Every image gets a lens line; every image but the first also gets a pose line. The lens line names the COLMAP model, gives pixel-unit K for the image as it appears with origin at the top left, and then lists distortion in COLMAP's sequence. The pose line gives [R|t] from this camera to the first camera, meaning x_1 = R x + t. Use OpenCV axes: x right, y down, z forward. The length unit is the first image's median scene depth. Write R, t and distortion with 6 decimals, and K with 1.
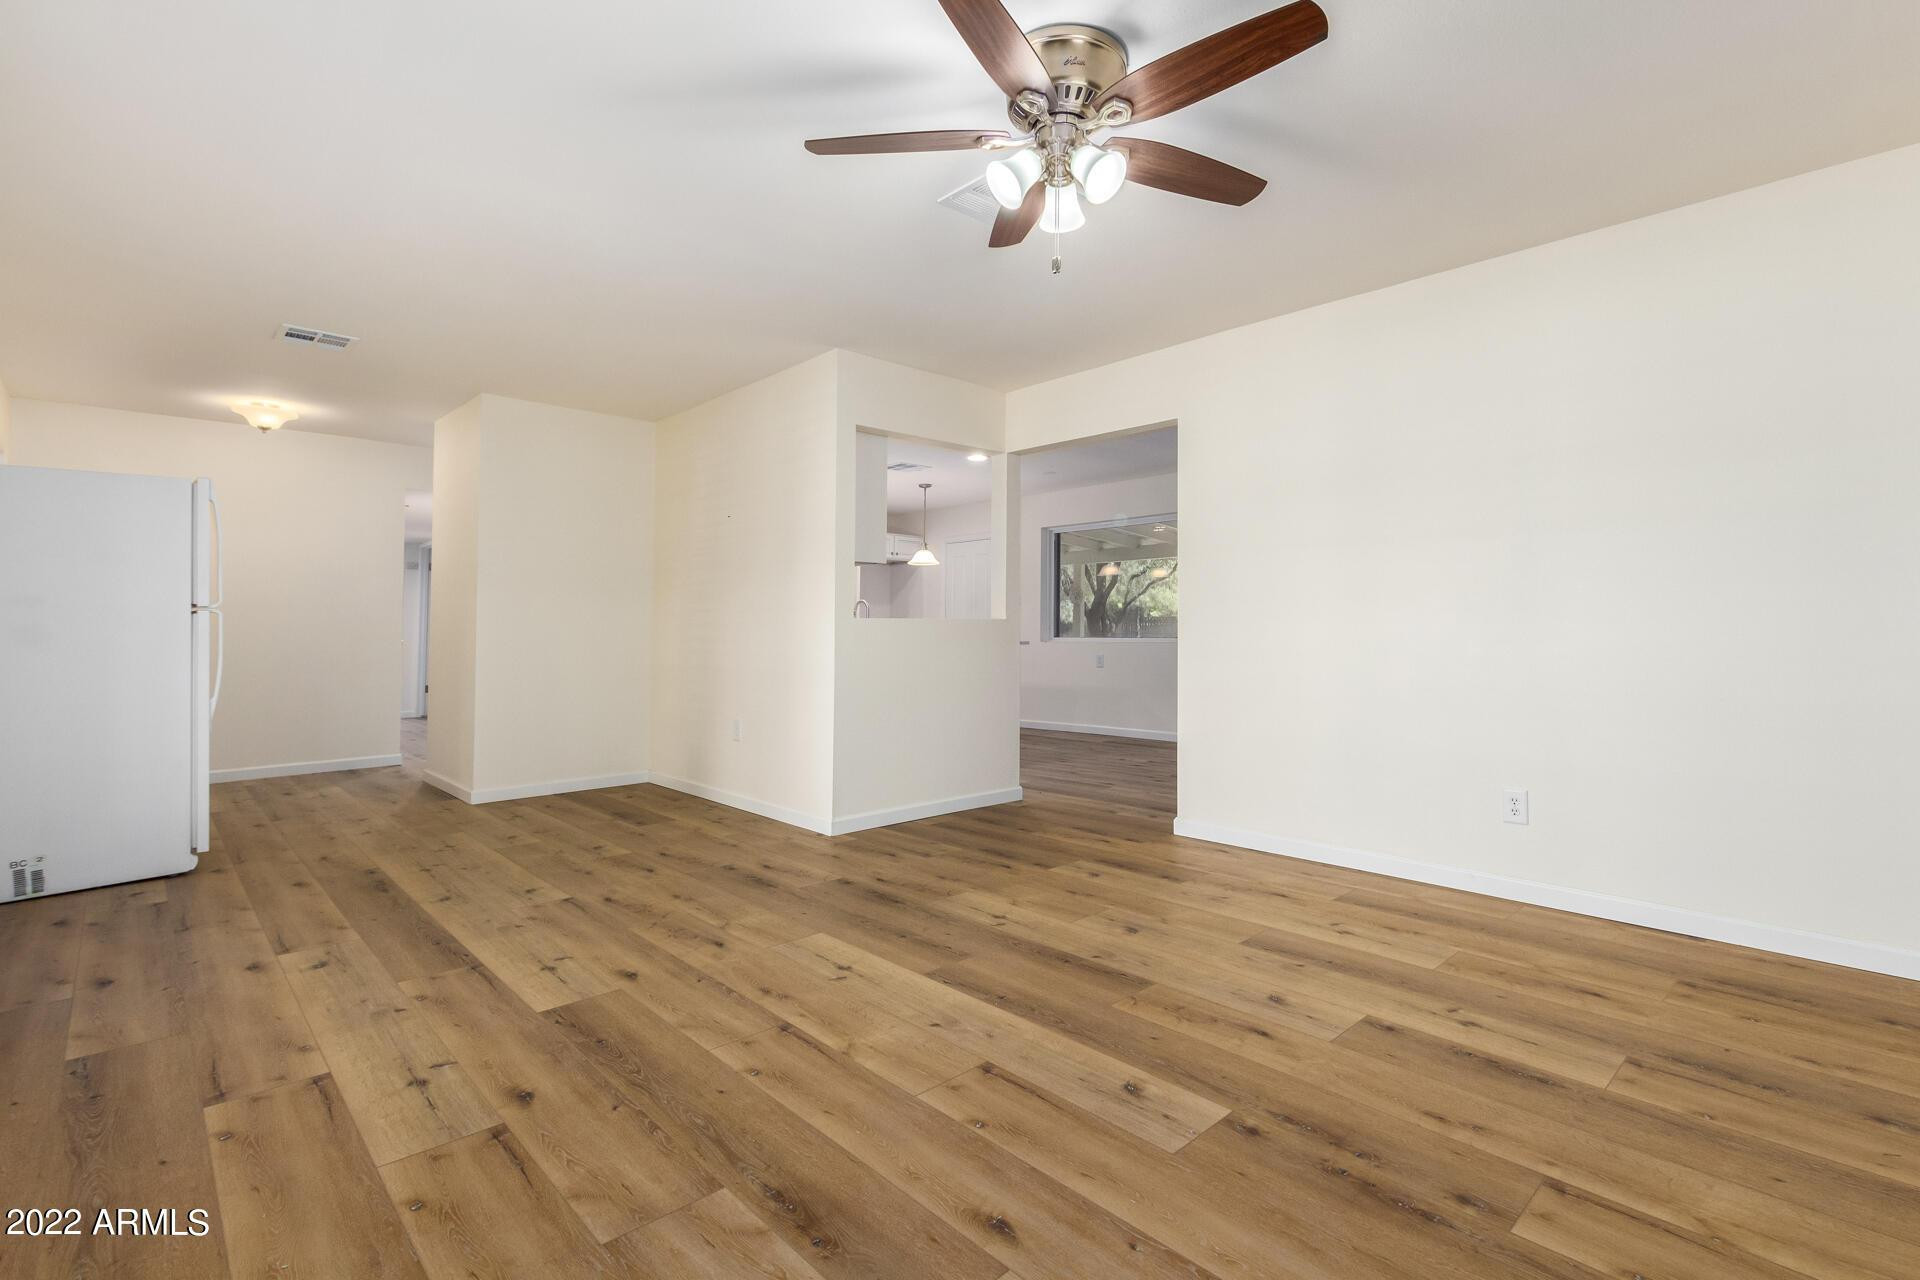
lens RADIAL K [[881.6, 0, 967.4], [0, 881.6, 642.8], [0, 0, 1]] dist [0.009705, -0.005675]
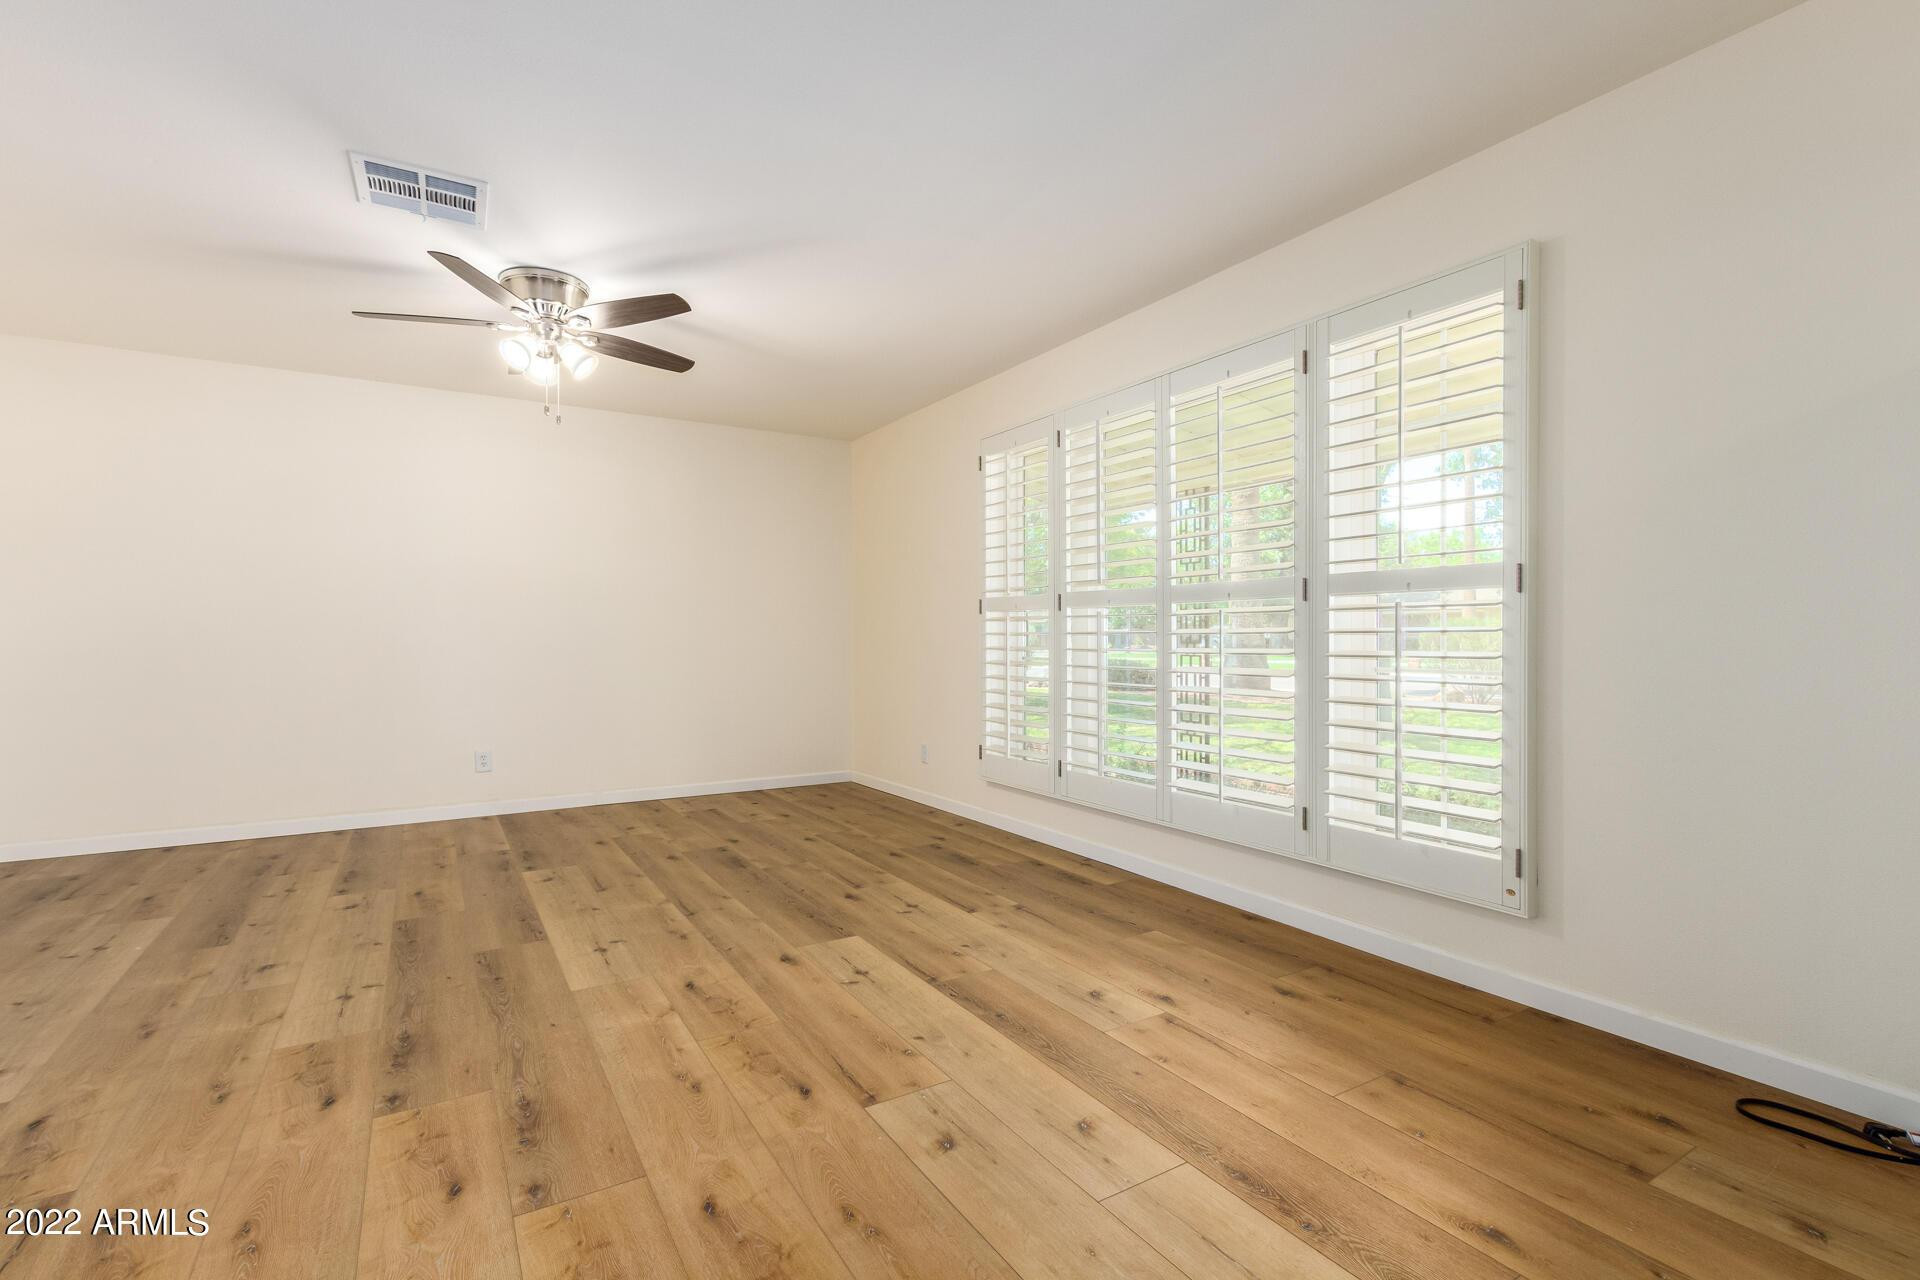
lens RADIAL K [[881.6, 0, 967.4], [0, 881.6, 642.8], [0, 0, 1]] dist [0.009705, -0.005675]
pose [[-0.978419, 0.003148, 0.206605, -0.875741], [0.006994, 0.999816, 0.017890, -0.027097], [-0.206510, 0.018949, -0.978261, 2.133893]]
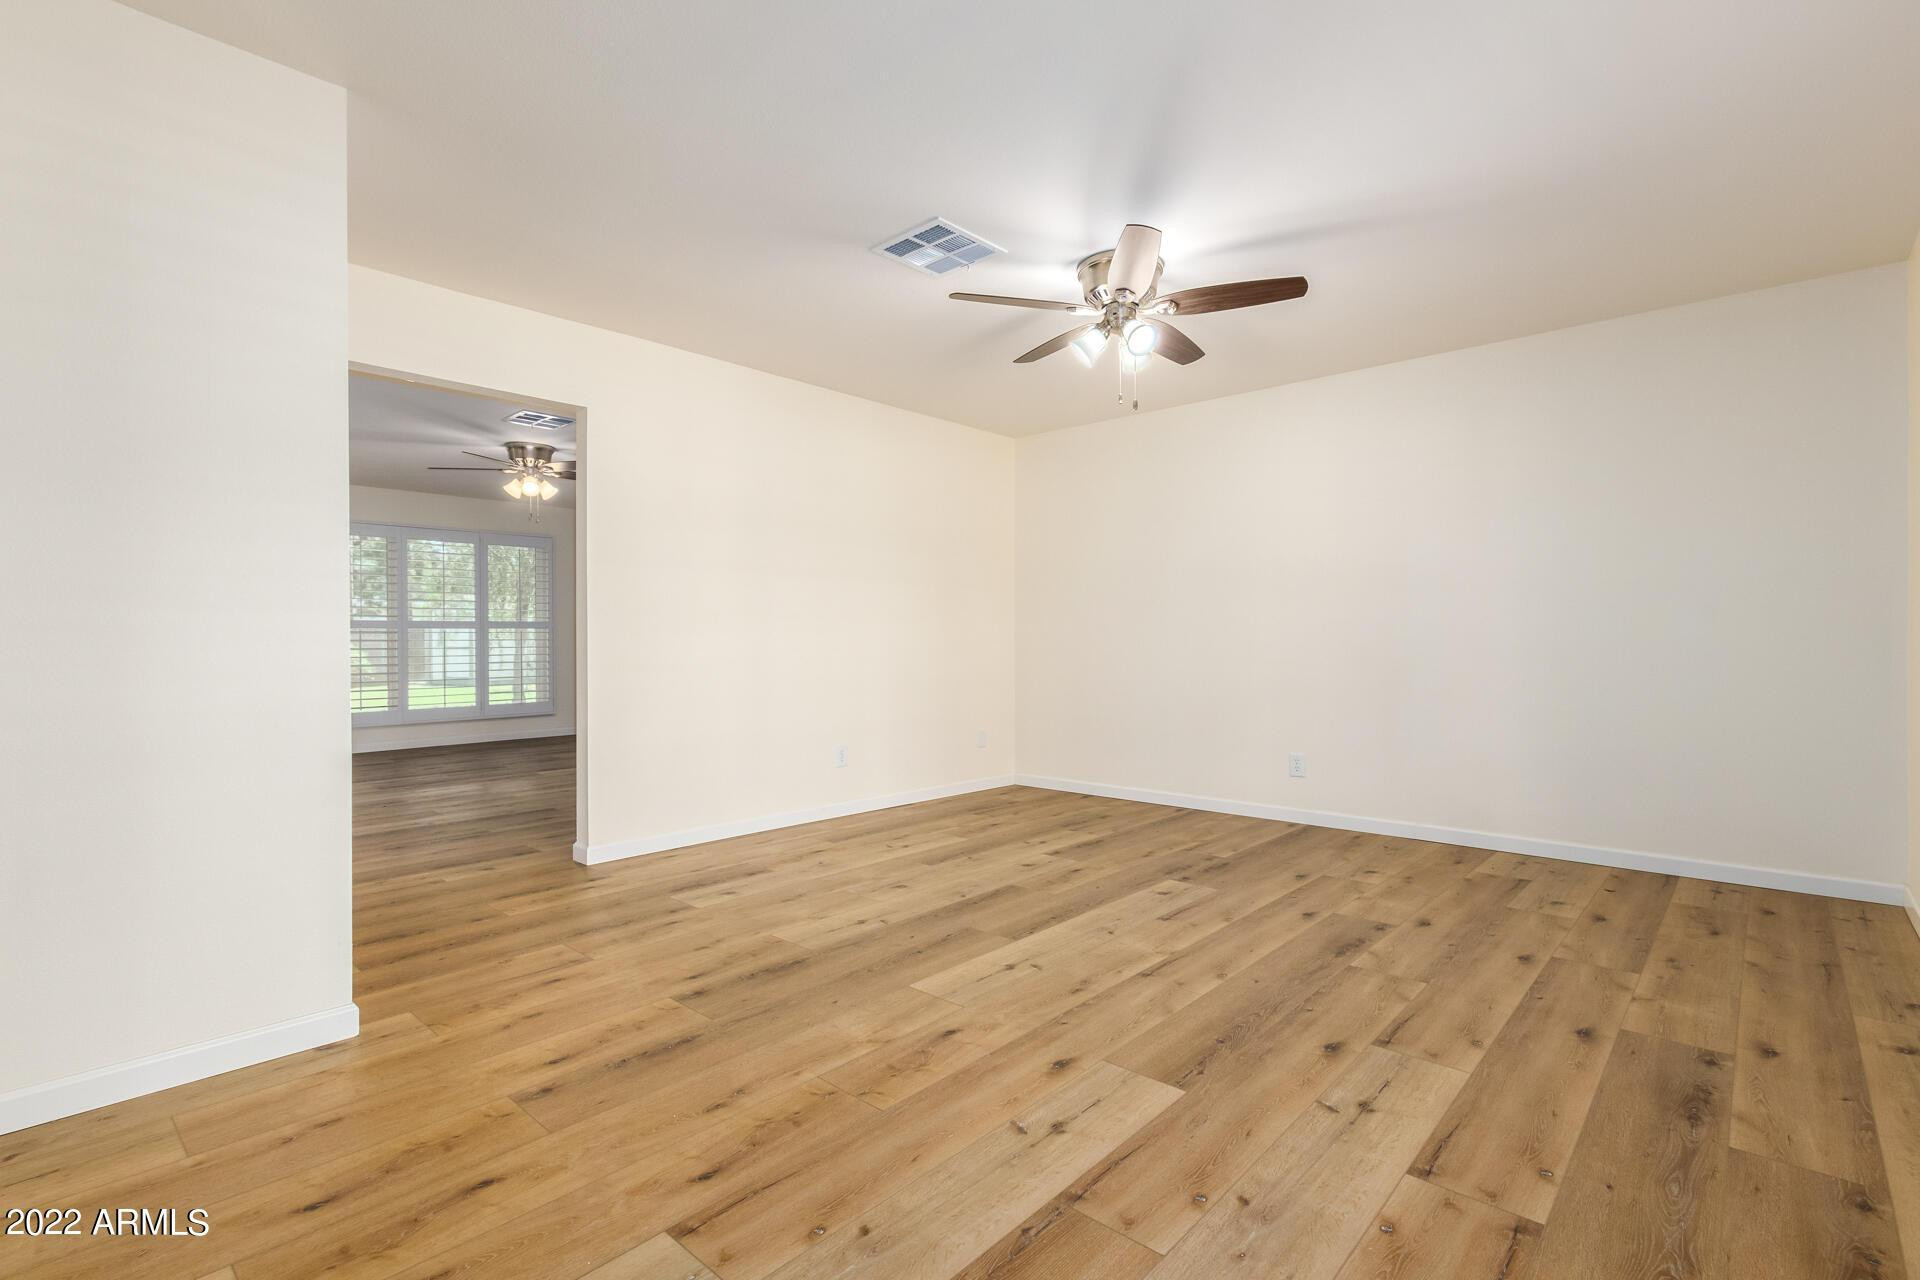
lens RADIAL K [[881.6, 0, 967.4], [0, 881.6, 642.8], [0, 0, 1]] dist [0.009705, -0.005675]
pose [[-0.074847, 0.000021, 0.997195, -1.258140], [0.017343, 0.999849, 0.001281, -0.010367], [-0.997044, 0.017391, -0.074836, 1.217903]]
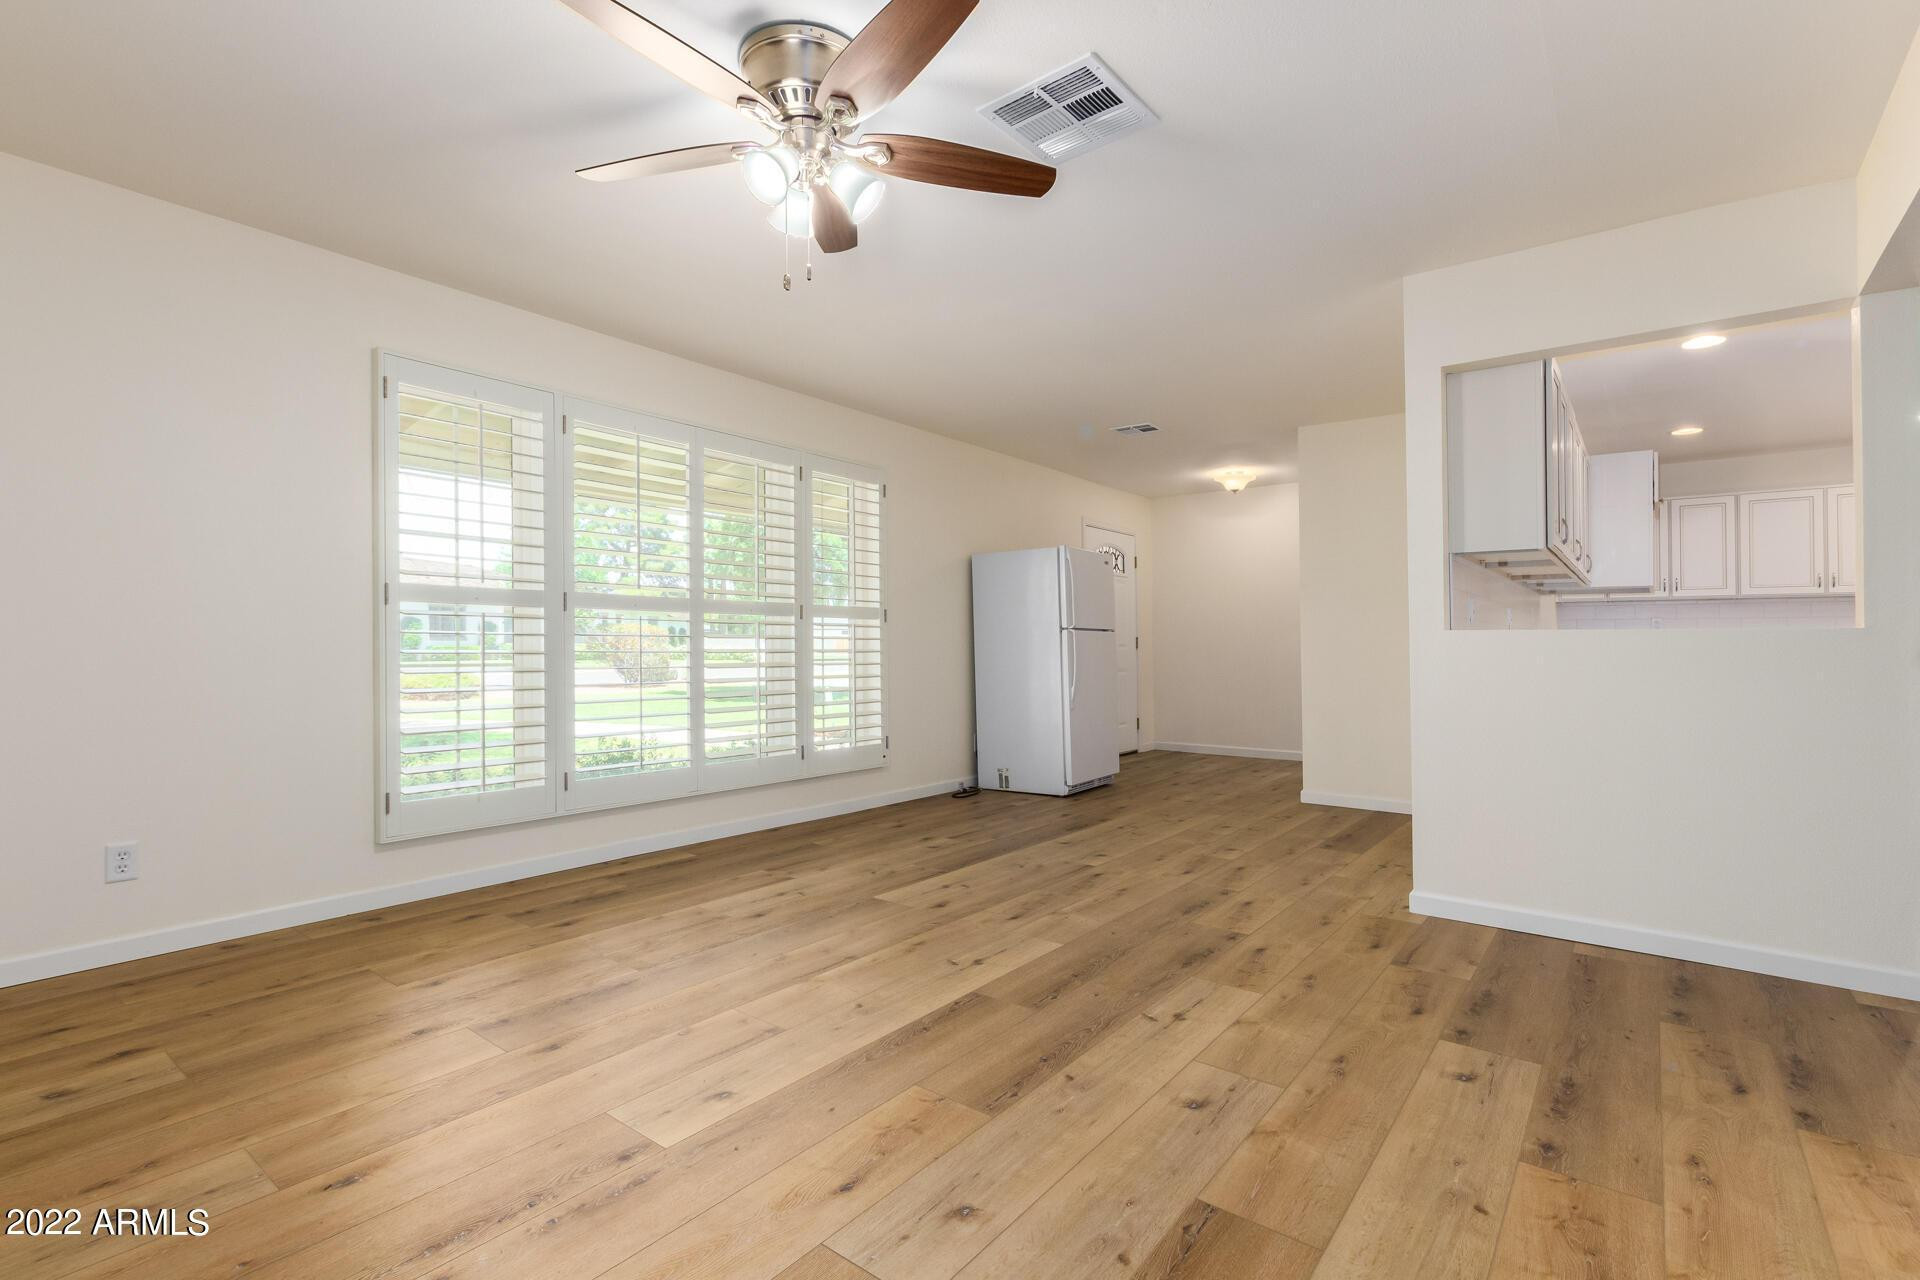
lens RADIAL K [[882.8, 0, 975.6], [0, 882.8, 668.2], [0, 0, 1]] dist [0.002747, -0.000229]
pose [[0.160402, 0.030650, -0.986576, 0.974523], [-0.020283, 0.999409, 0.027751, -0.014802], [0.986843, 0.015560, 0.160929, 0.893039]]
